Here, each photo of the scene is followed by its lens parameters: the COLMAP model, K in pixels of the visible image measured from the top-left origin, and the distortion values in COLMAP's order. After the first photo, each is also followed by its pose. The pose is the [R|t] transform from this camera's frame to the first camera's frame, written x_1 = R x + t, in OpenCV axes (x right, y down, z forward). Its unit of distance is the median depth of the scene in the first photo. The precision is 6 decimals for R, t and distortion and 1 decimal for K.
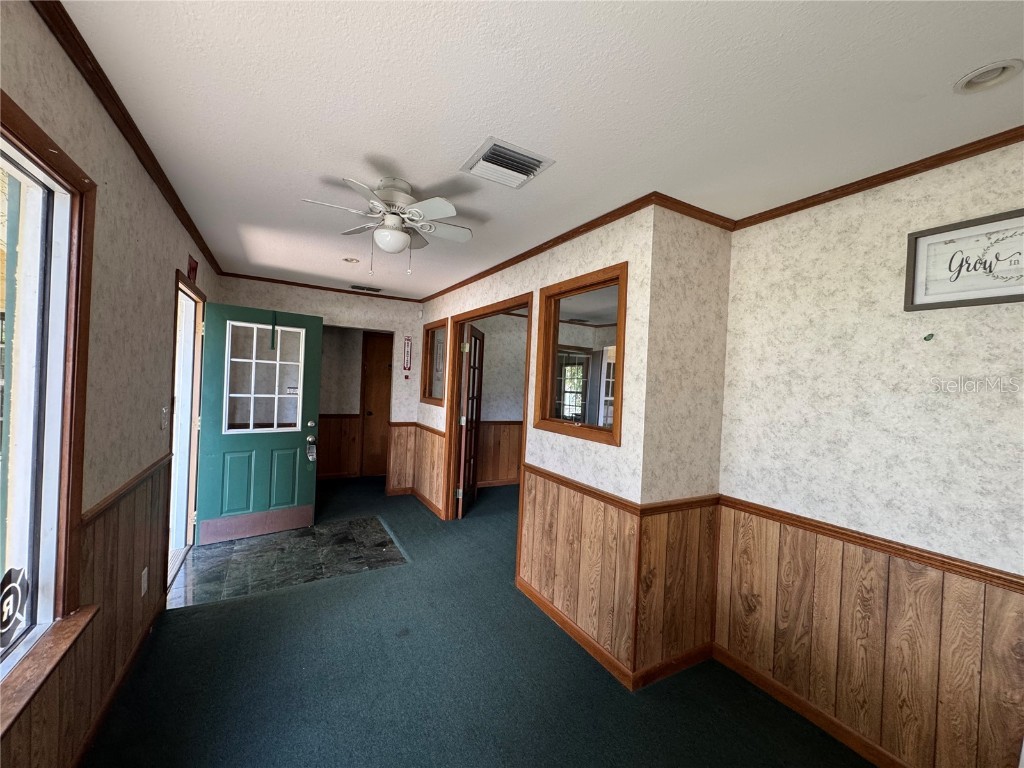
lens RADIAL K [[412.7, 0, 512.0], [0, 412.7, 384.0], [0, 0, 1]] dist [-0.000567, 0.000026]
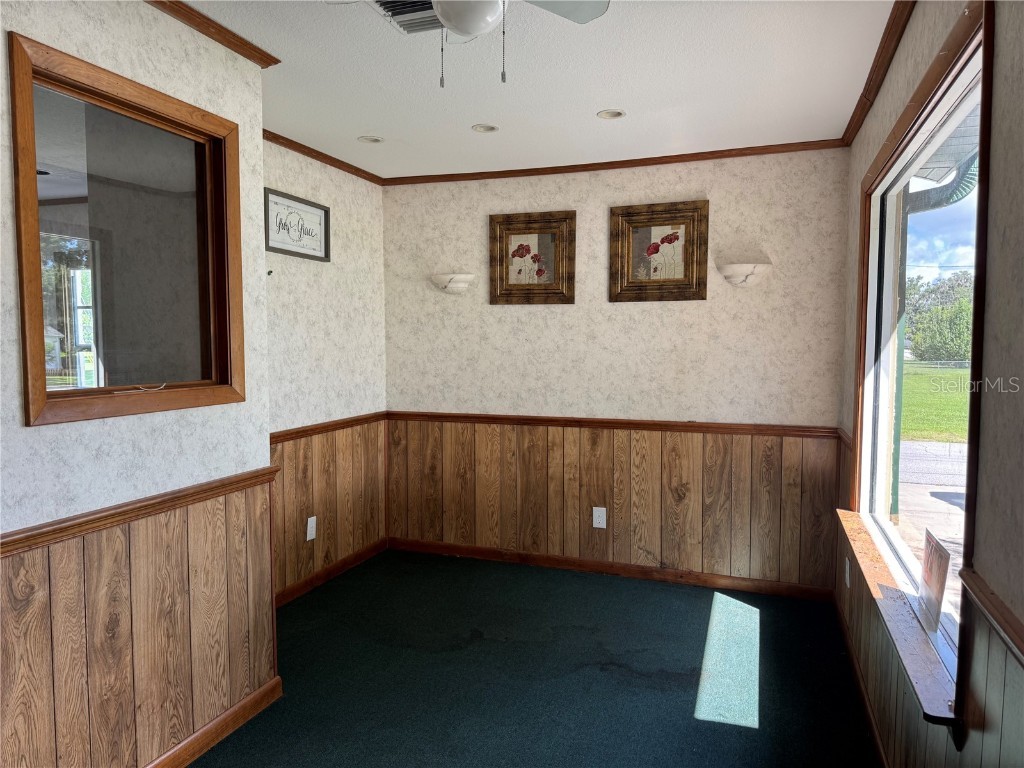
lens RADIAL K [[707.5, 0, 512.0], [0, 707.5, 384.0], [0, 0, 1]] dist [0.004455, 0.001068]
pose [[-0.657418, -0.095260, 0.747481, -0.902807], [-0.029608, 0.994477, 0.100696, -0.007865], [-0.752944, 0.044068, -0.656607, 1.424872]]
